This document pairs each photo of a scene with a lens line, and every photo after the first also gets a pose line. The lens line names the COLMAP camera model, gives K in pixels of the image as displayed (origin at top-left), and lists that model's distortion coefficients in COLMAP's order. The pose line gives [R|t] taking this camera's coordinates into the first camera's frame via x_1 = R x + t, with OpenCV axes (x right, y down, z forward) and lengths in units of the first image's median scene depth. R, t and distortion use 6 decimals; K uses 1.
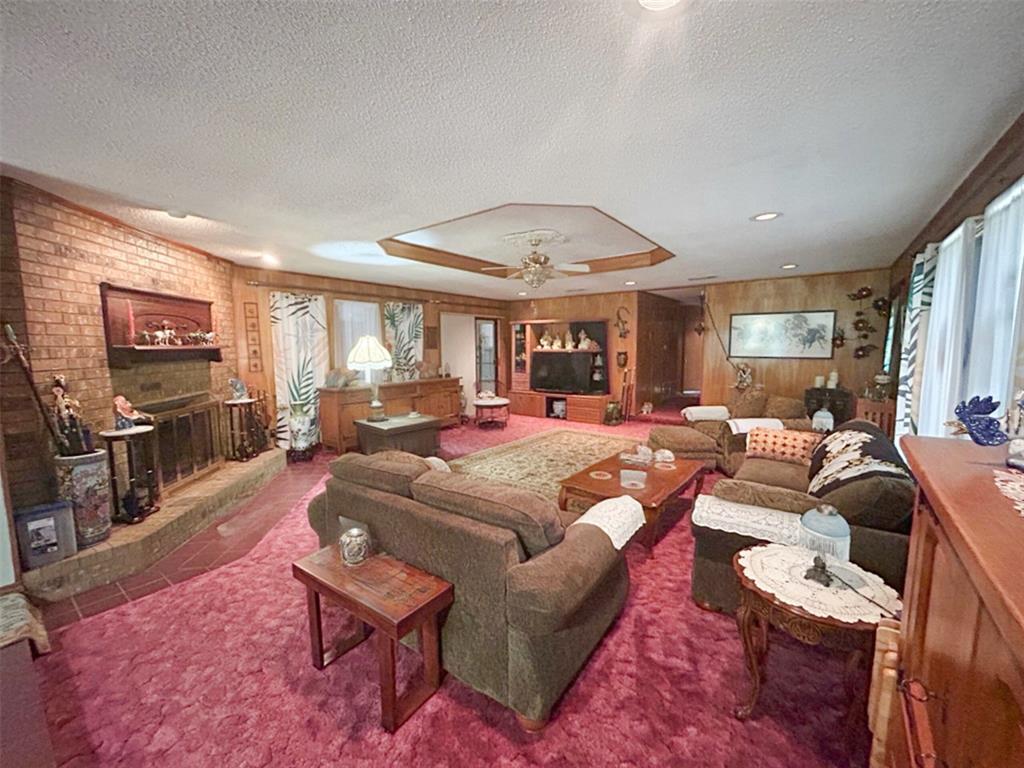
lens RADIAL K [[416.4, 0, 515.2], [0, 416.4, 385.8], [0, 0, 1]] dist [-0.000300, 0.000021]
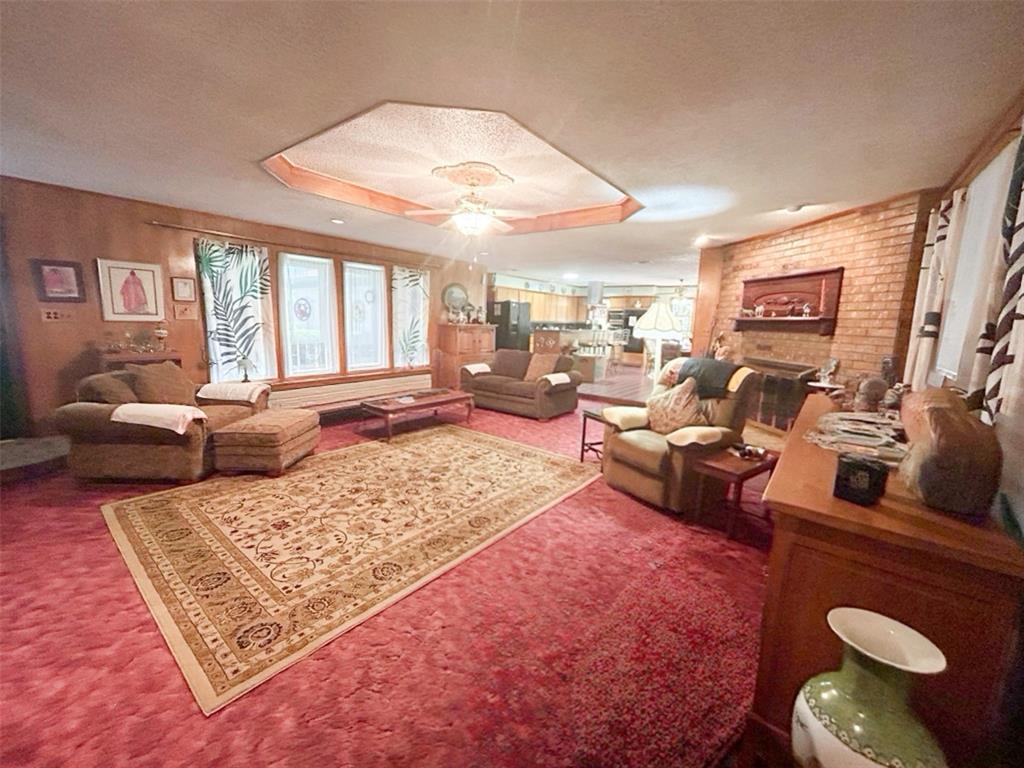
lens RADIAL K [[416.4, 0, 512.7], [0, 416.4, 388.6], [0, 0, 1]] dist [-0.000300, 0.000021]
pose [[-0.999557, -0.026267, 0.013966, -0.050268], [-0.021750, 0.965550, 0.259307, -0.153042], [-0.020296, 0.258888, -0.965694, 1.764797]]
